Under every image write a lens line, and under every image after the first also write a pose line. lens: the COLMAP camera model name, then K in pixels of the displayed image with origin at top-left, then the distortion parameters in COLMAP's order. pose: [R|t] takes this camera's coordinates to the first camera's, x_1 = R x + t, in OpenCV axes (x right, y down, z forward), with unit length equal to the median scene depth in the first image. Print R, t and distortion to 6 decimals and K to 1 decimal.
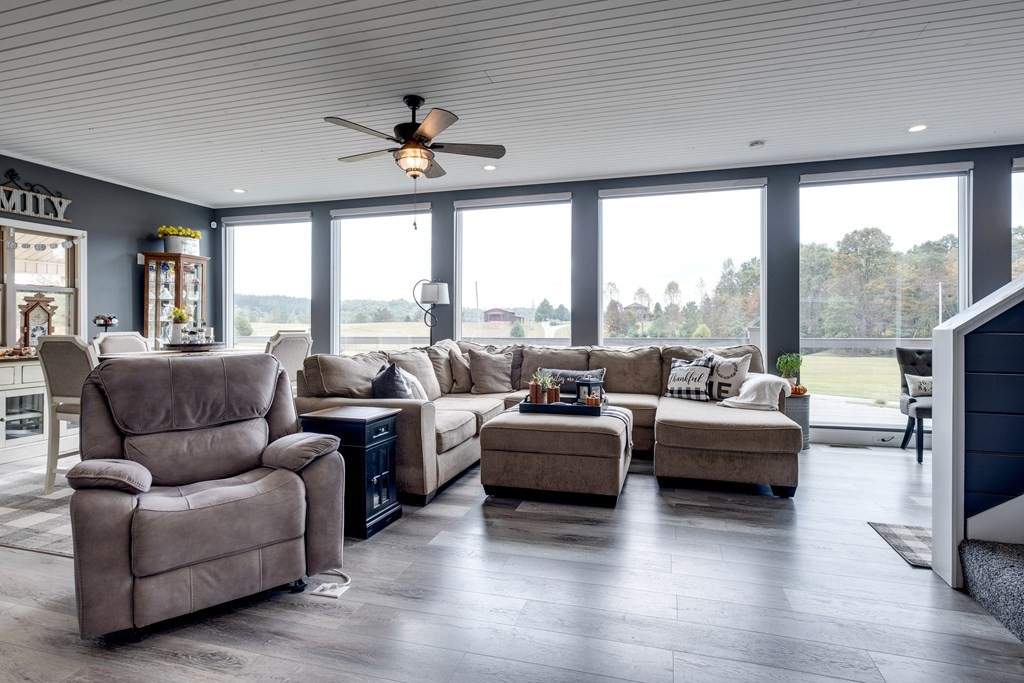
lens RADIAL K [[523.2, 0, 510.6], [0, 523.2, 336.4], [0, 0, 1]] dist [0.001444, -0.001464]
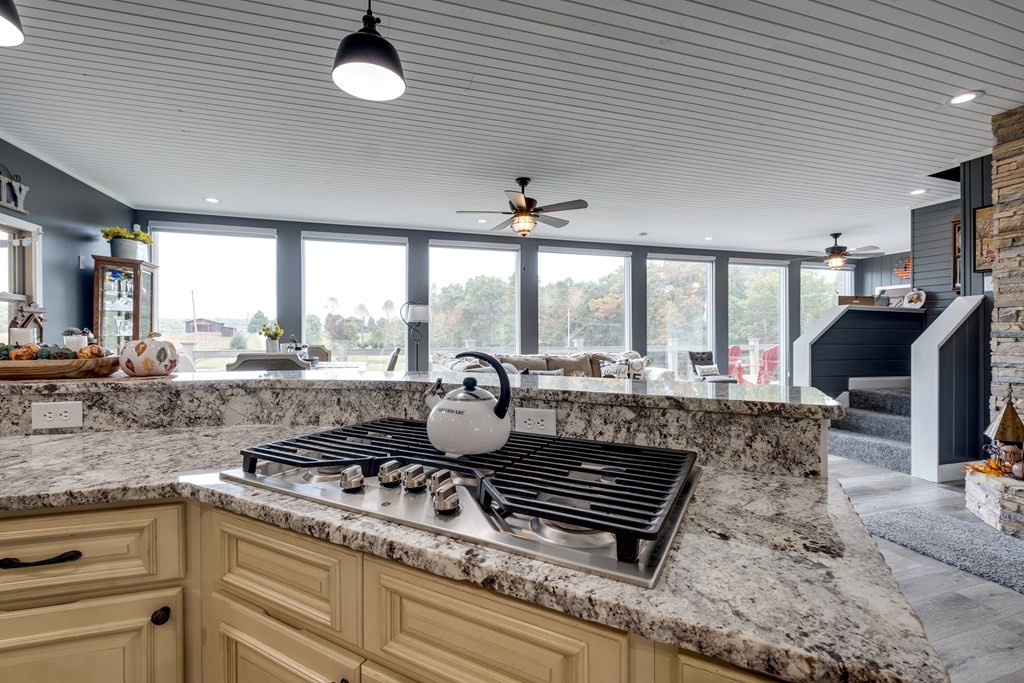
lens RADIAL K [[449.7, 0, 511.7], [0, 449.7, 342.9], [0, 0, 1]] dist [0.002470, -0.002150]
pose [[0.831177, -0.007273, 0.555961, -0.643770], [0.010895, 0.999936, -0.003208, -0.009284], [-0.555902, 0.008723, 0.831202, 0.010856]]
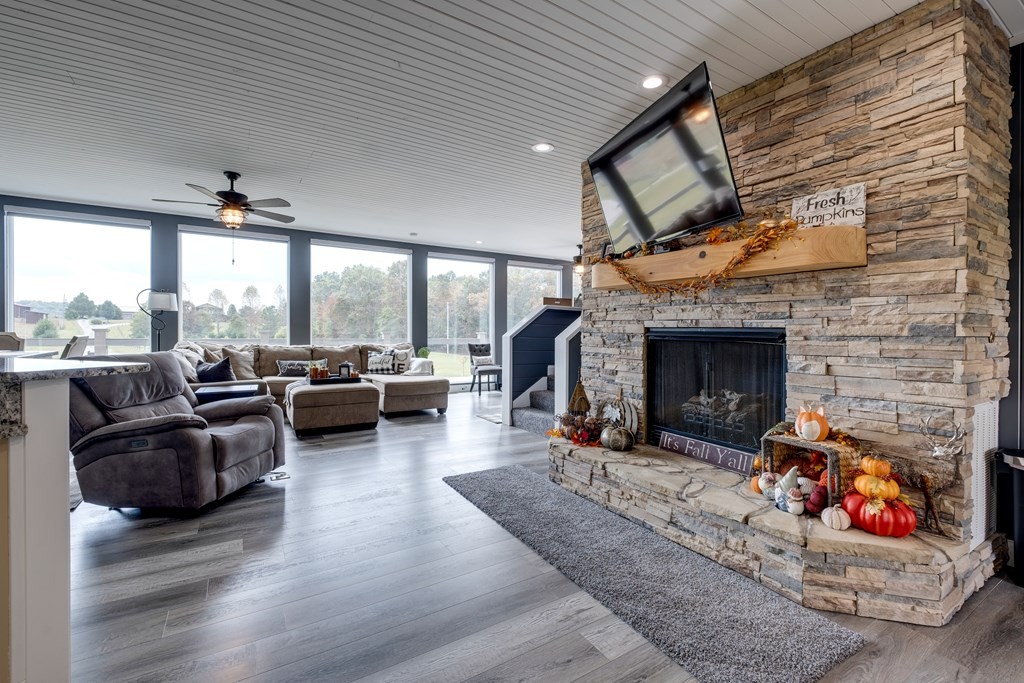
lens RADIAL K [[449.7, 0, 511.7], [0, 449.7, 340.6], [0, 0, 1]] dist [0.002470, -0.002150]
pose [[0.669667, -0.005575, 0.742641, -0.433618], [-0.000427, 0.999969, 0.007892, -0.003480], [-0.742662, -0.005602, 0.669643, -0.293584]]
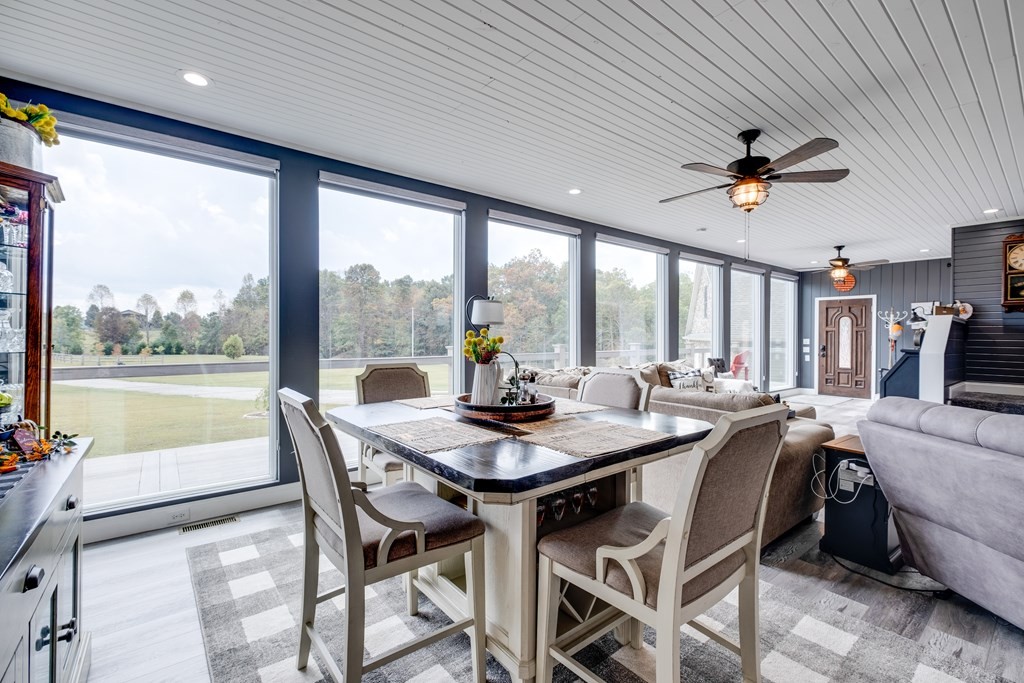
lens RADIAL K [[449.7, 0, 510.5], [0, 449.7, 343.9], [0, 0, 1]] dist [-0.003144, 0.000009]
pose [[0.571927, -0.009870, 0.820245, -0.852491], [0.011333, 0.999927, 0.004130, -0.038000], [-0.820226, 0.006934, 0.571998, 0.634974]]
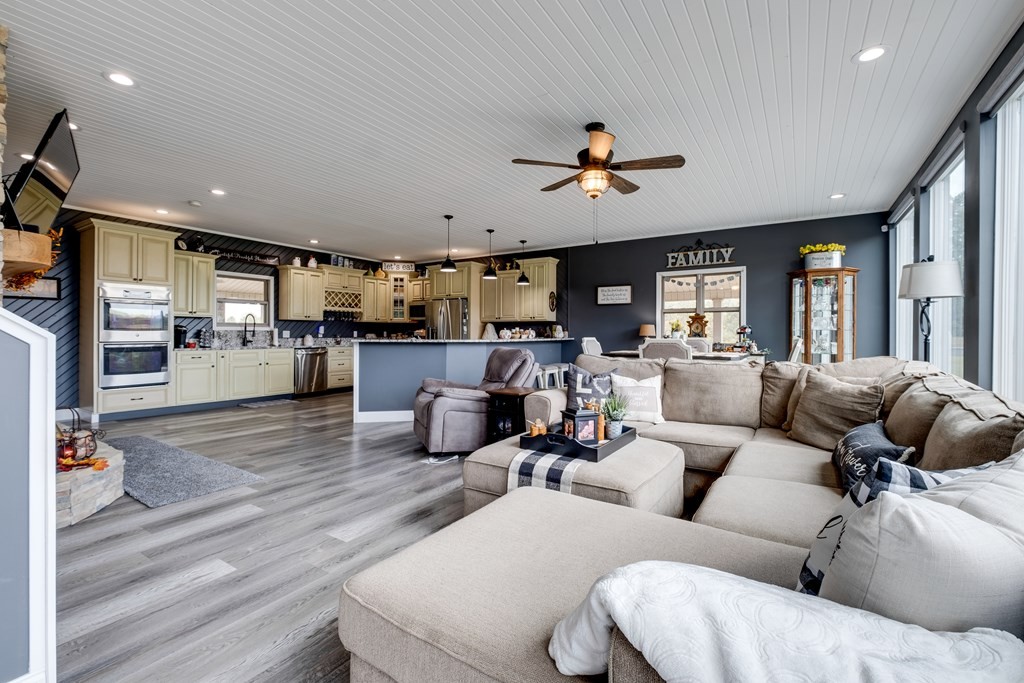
lens RADIAL K [[449.7, 0, 511.3], [0, 449.7, 333.0], [0, 0, 1]] dist [0.002470, -0.002150]
pose [[-0.280765, -0.000809, -0.959776, 0.565023], [-0.025015, 0.999666, 0.006475, -0.015507], [0.959451, 0.025827, -0.280691, 0.807971]]
